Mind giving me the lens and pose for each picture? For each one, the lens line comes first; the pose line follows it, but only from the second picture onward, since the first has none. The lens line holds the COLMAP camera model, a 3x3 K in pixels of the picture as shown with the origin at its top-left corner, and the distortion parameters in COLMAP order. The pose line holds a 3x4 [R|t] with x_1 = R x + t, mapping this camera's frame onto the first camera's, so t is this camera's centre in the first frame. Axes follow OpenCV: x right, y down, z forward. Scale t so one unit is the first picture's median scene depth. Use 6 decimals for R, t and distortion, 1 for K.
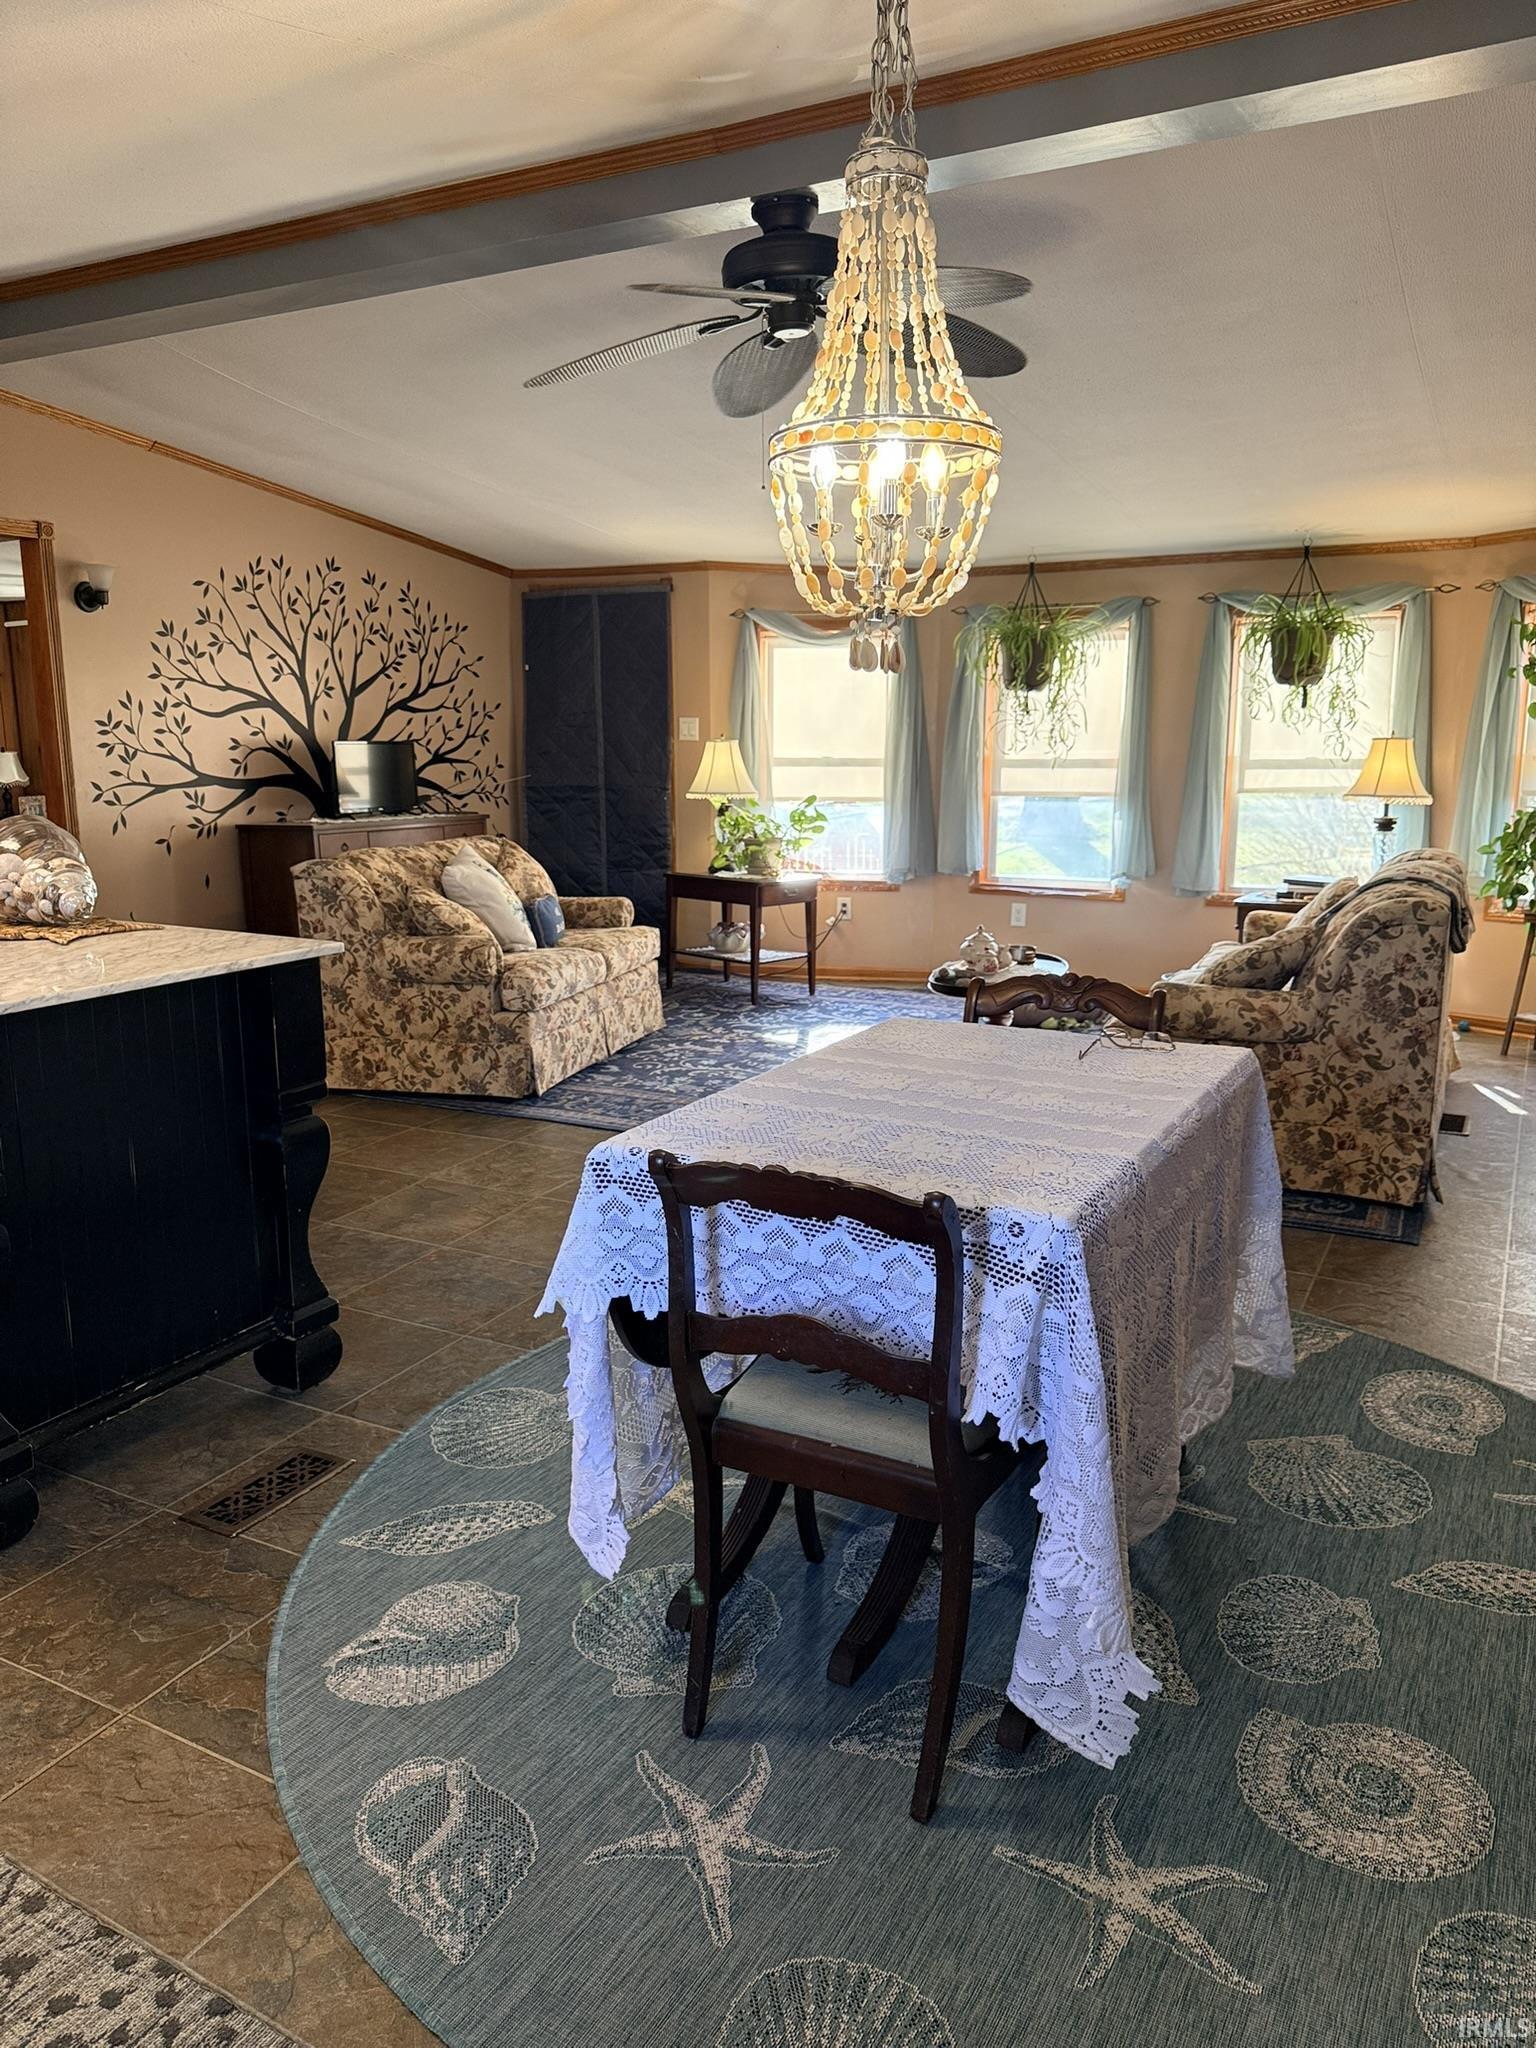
lens RADIAL K [[1446.9, 0, 762.9], [0, 1446.9, 1032.7], [0, 0, 1]] dist [0.175815, -0.370491]
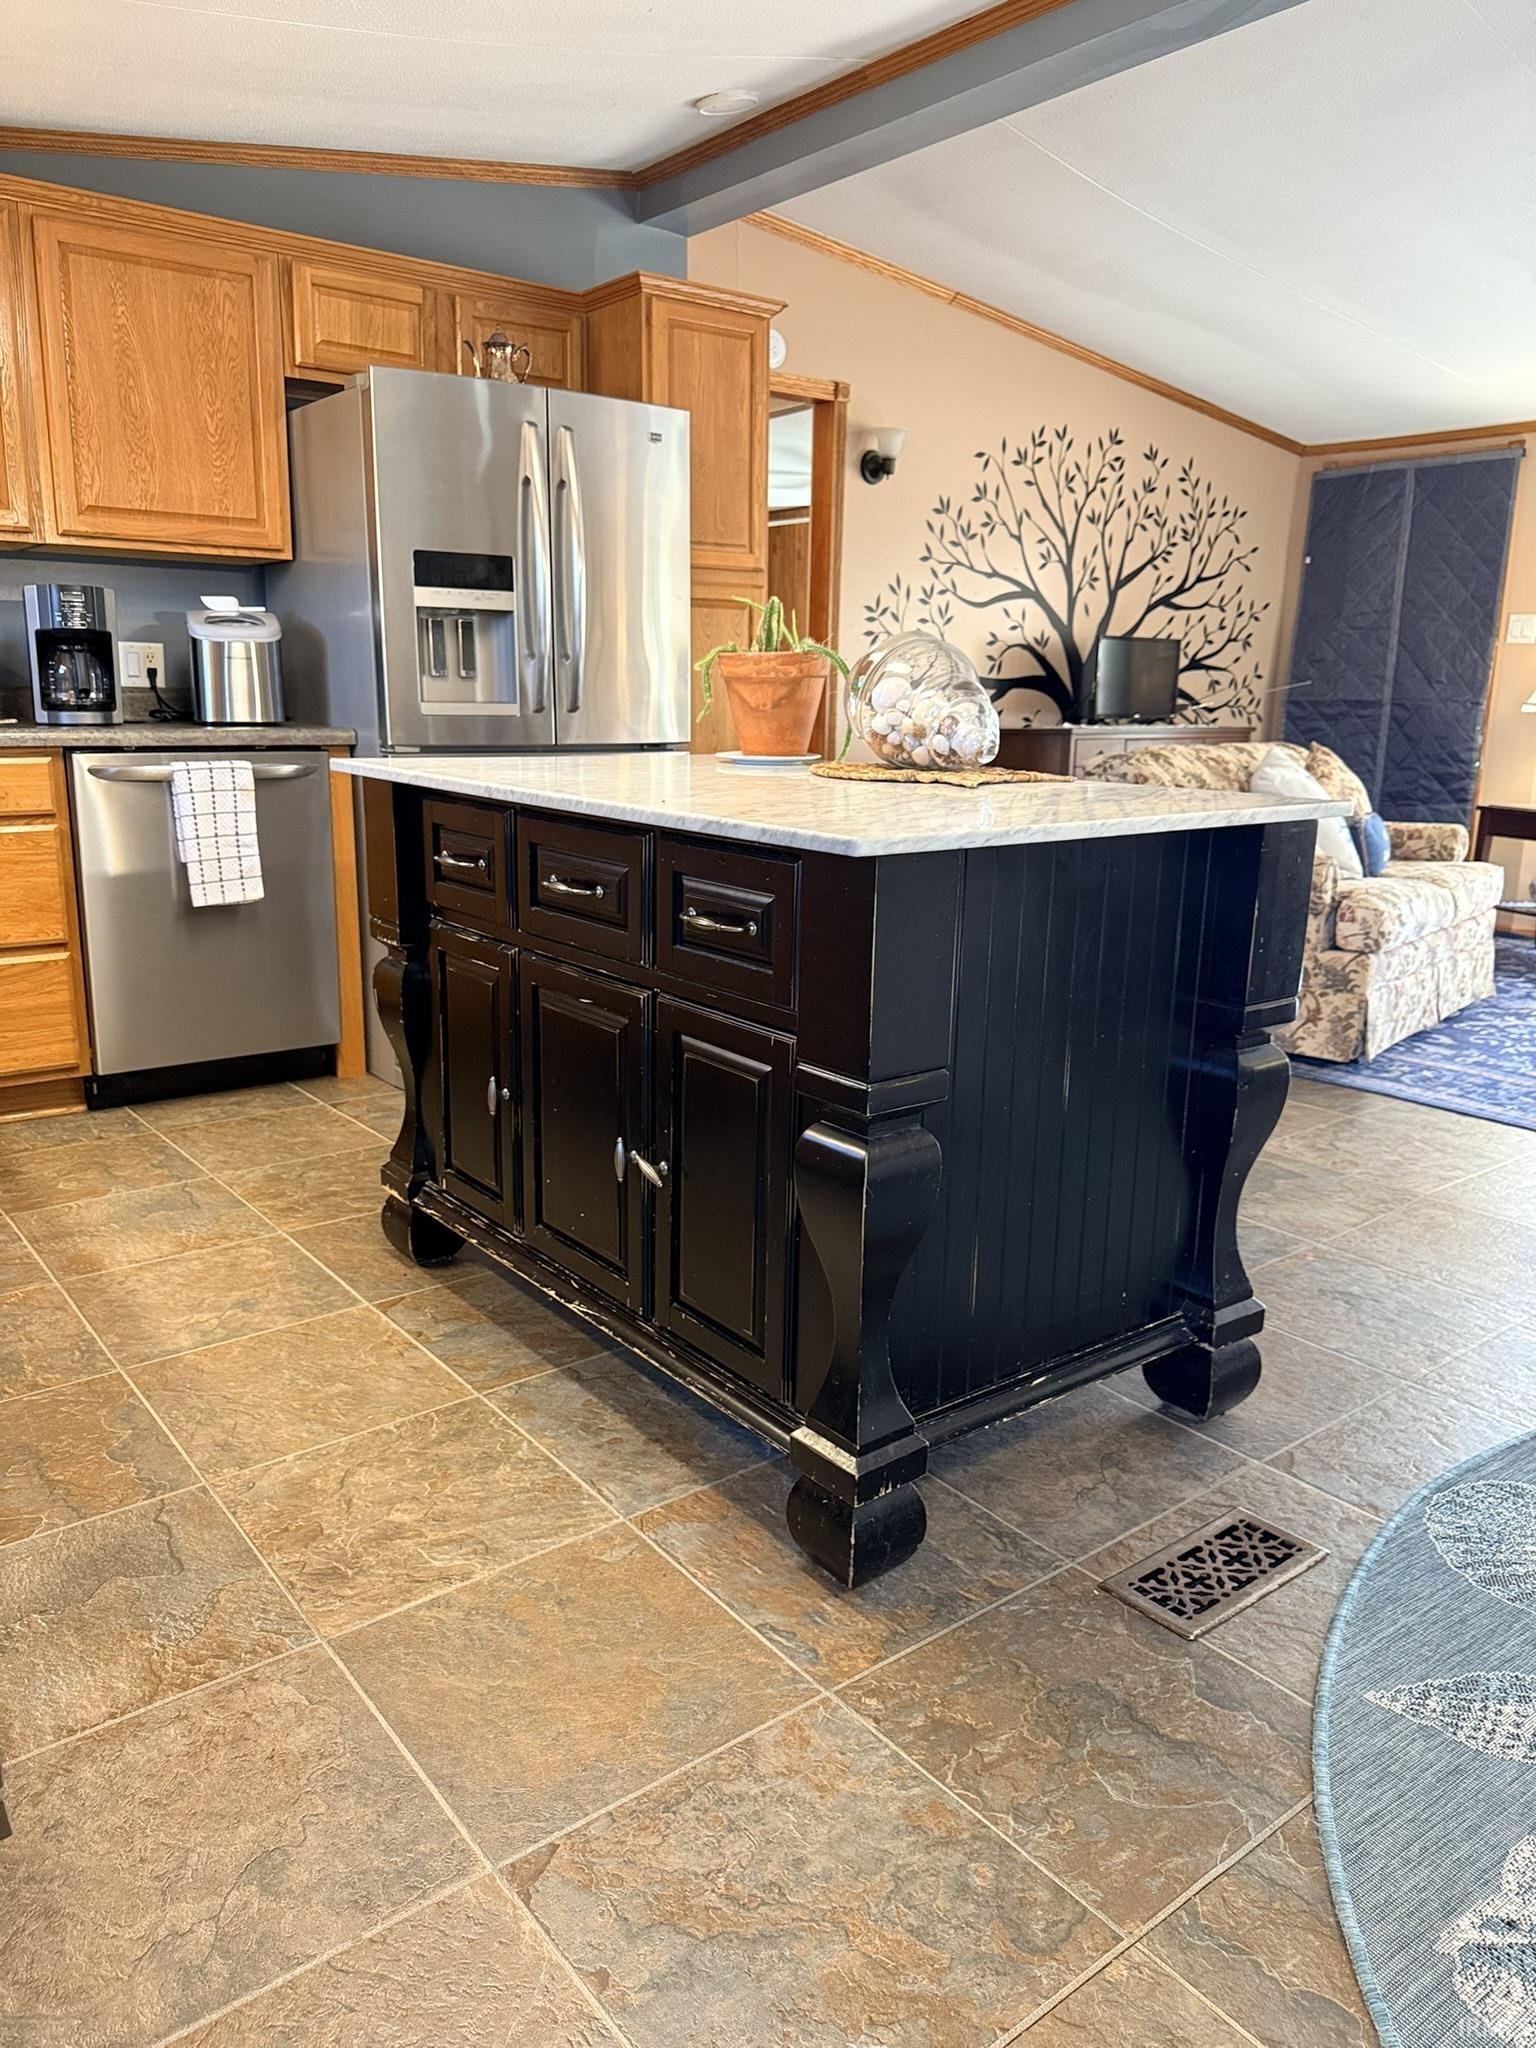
lens RADIAL K [[1463.9, 0, 768.0], [0, 1463.9, 1024.0], [0, 0, 1]] dist [0.106020, -0.148677]
pose [[0.919365, 0.108215, -0.378231, -0.126439], [-0.101128, 0.994124, 0.038616, 0.020821], [0.380187, 0.002748, 0.924906, 0.117399]]
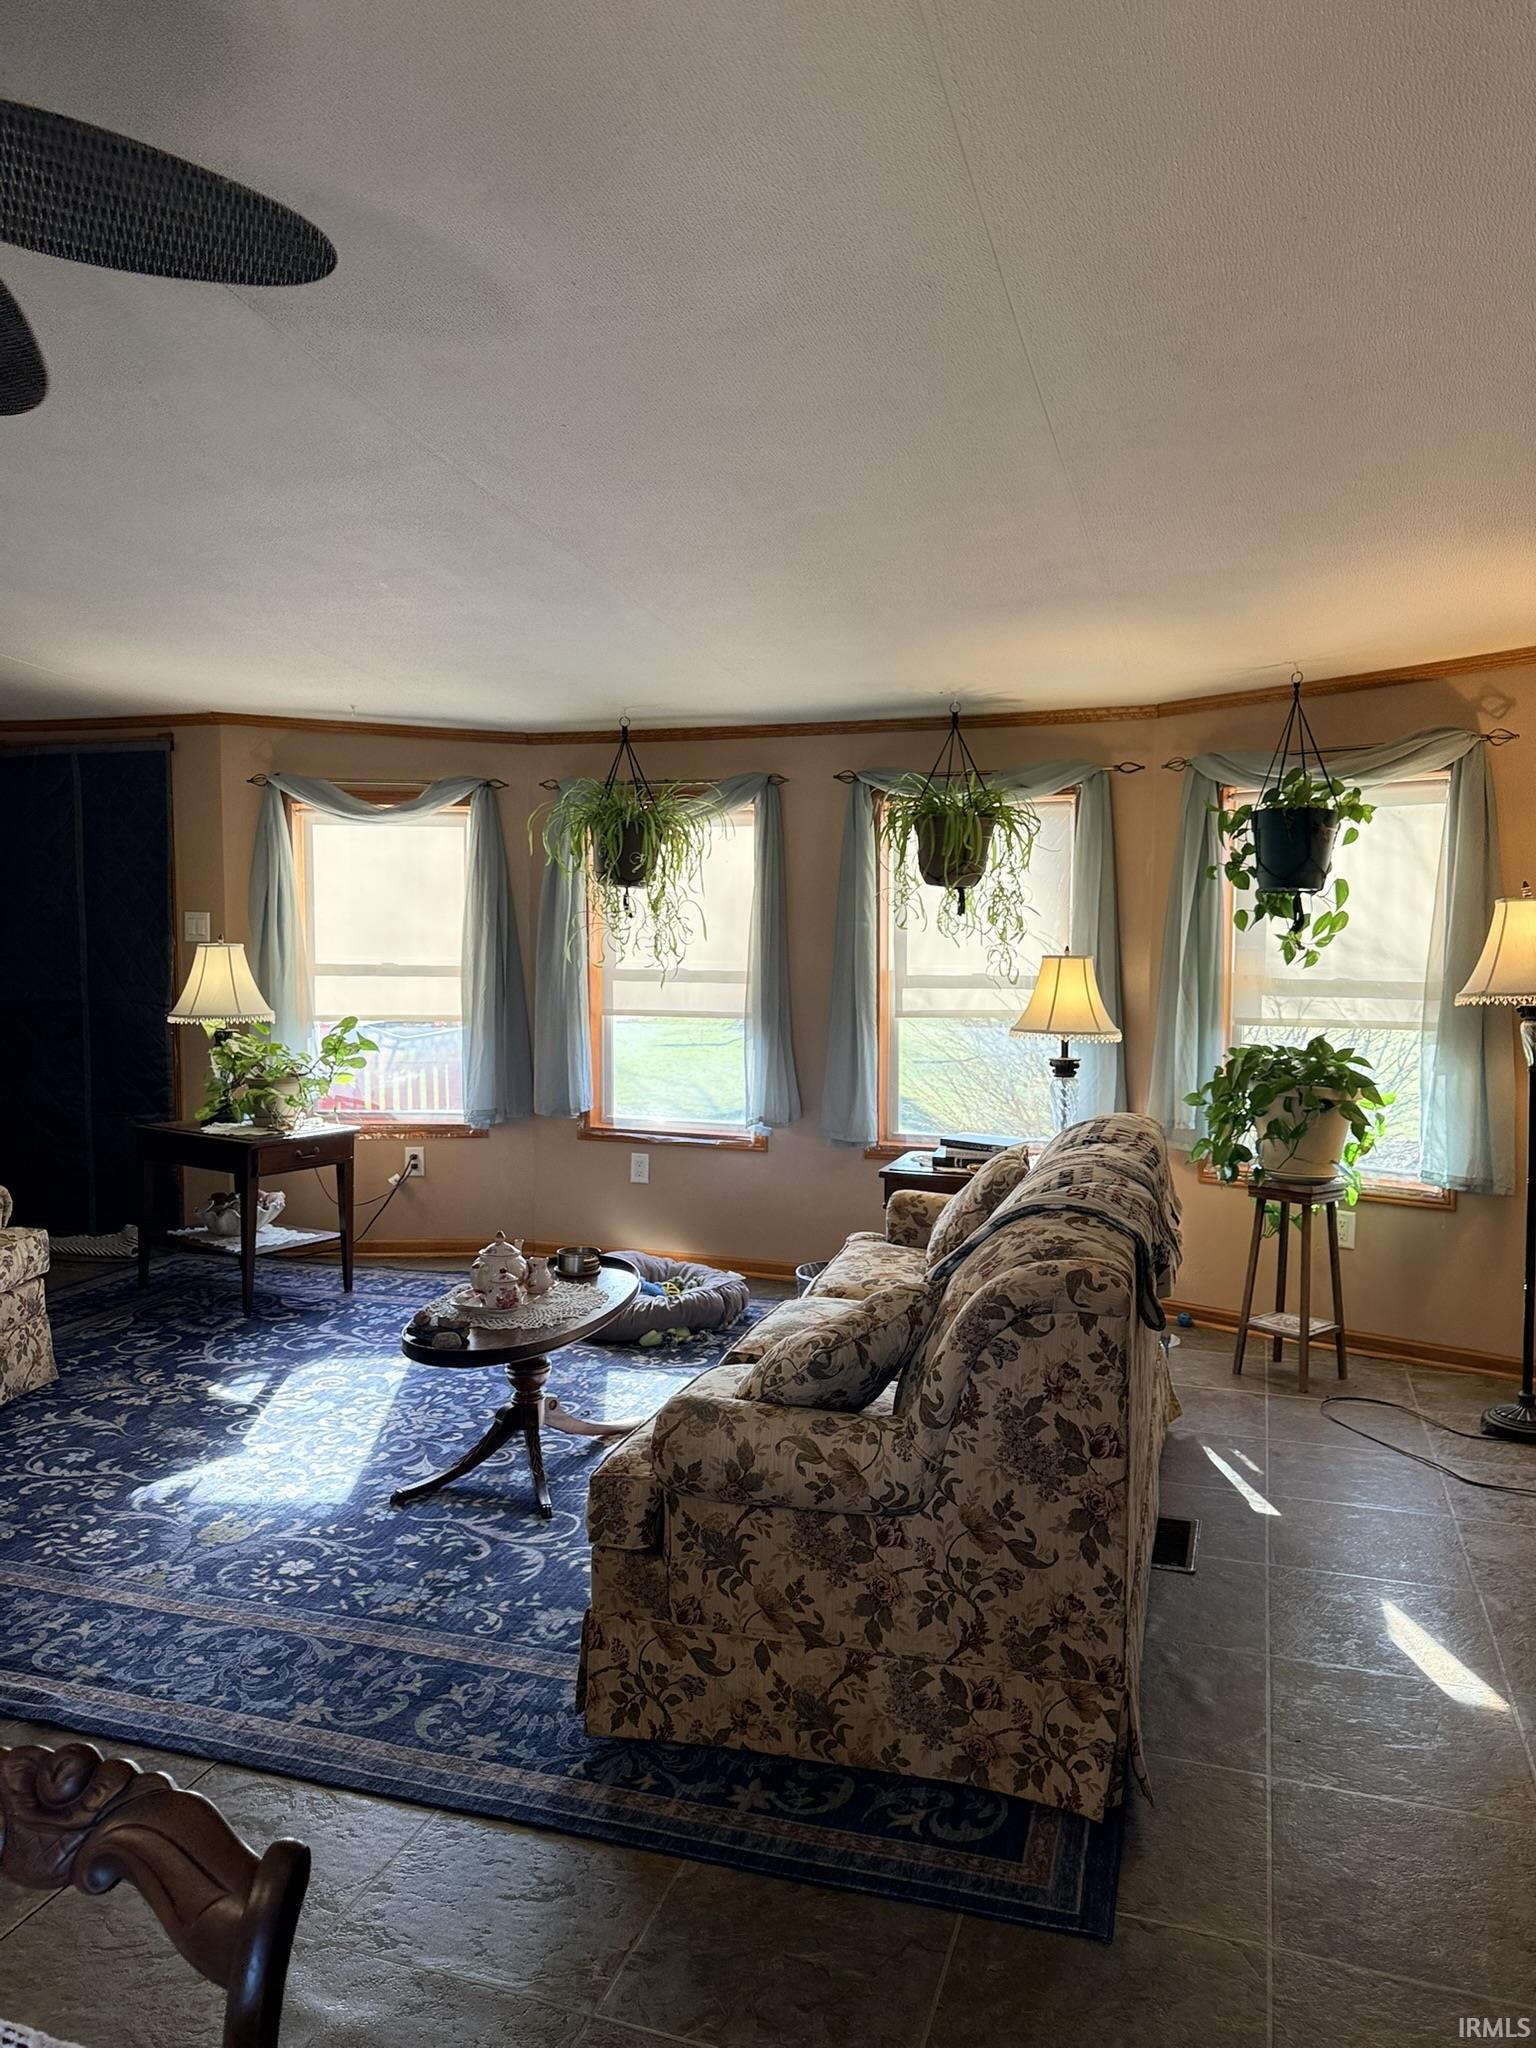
lens RADIAL K [[1446.9, 0, 762.9], [0, 1446.9, 1032.7], [0, 0, 1]] dist [0.175815, -0.370491]
pose [[0.987293, -0.008621, 0.158675, 0.148291], [0.027686, 0.992587, -0.118337, -0.073996], [-0.156478, 0.121226, 0.980214, 0.285407]]
